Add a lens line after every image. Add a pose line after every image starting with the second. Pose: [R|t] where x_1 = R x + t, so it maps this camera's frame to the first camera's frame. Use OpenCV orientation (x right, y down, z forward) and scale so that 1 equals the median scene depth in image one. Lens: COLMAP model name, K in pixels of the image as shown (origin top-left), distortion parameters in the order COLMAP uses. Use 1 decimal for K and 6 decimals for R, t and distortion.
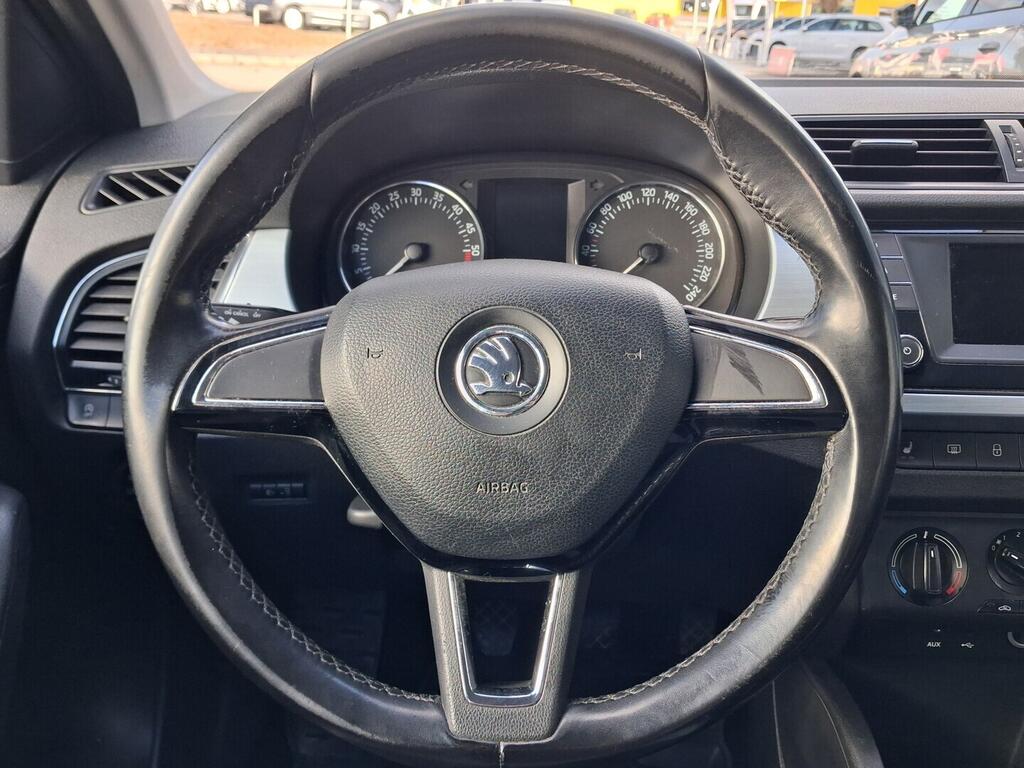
lens RADIAL K [[954.5, 0, 508.2], [0, 954.5, 365.2], [0, 0, 1]] dist [0.019062, 0.007436]
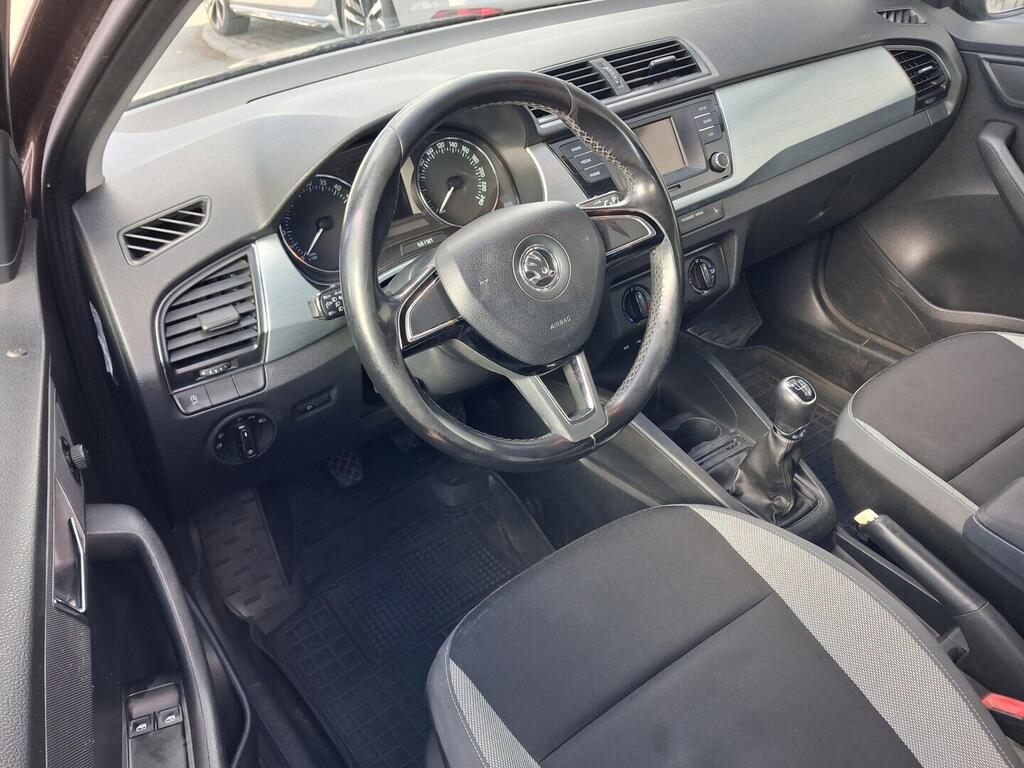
lens RADIAL K [[901.9, 0, 512.0], [0, 901.9, 384.0], [0, 0, 1]] dist [0.003892, -0.016176]
pose [[0.760696, -0.380219, 0.526094, -0.886179], [0.285103, 0.923834, 0.255433, -0.205591], [-0.583145, -0.044316, 0.811159, -0.388012]]
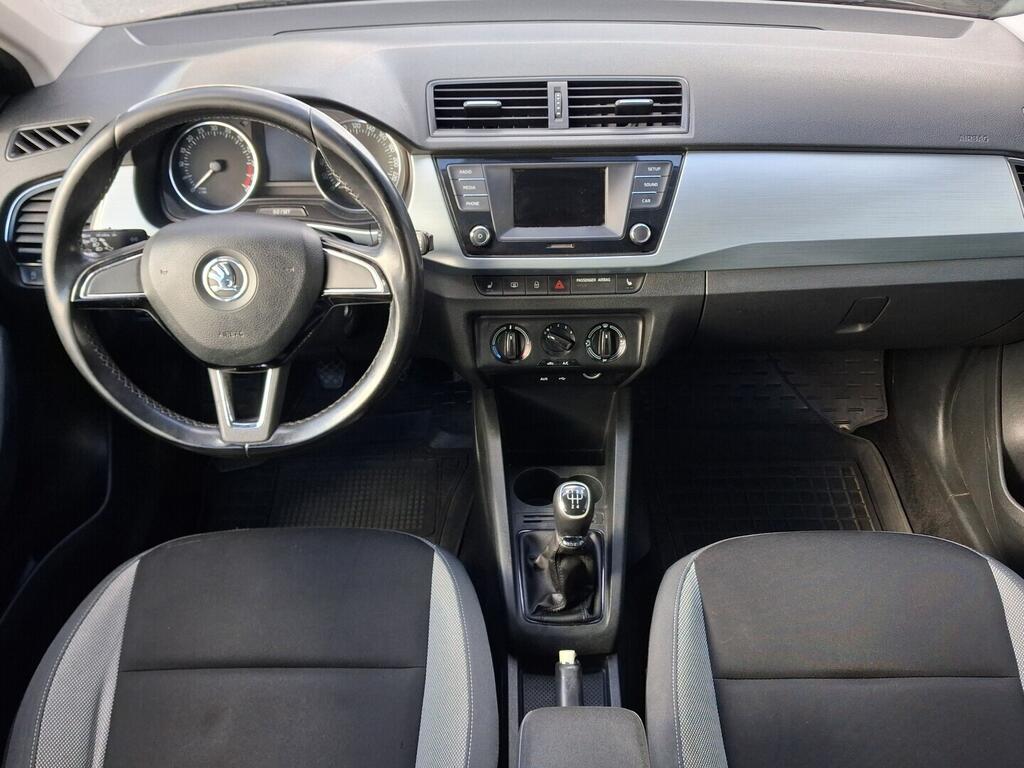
lens RADIAL K [[901.9, 0, 512.0], [0, 901.9, 384.0], [0, 0, 1]] dist [0.003892, -0.016176]
pose [[0.998192, -0.039548, 0.045270, 0.409455], [0.023398, 0.949328, 0.313415, -0.302228], [-0.055371, -0.311789, 0.948537, -0.780288]]
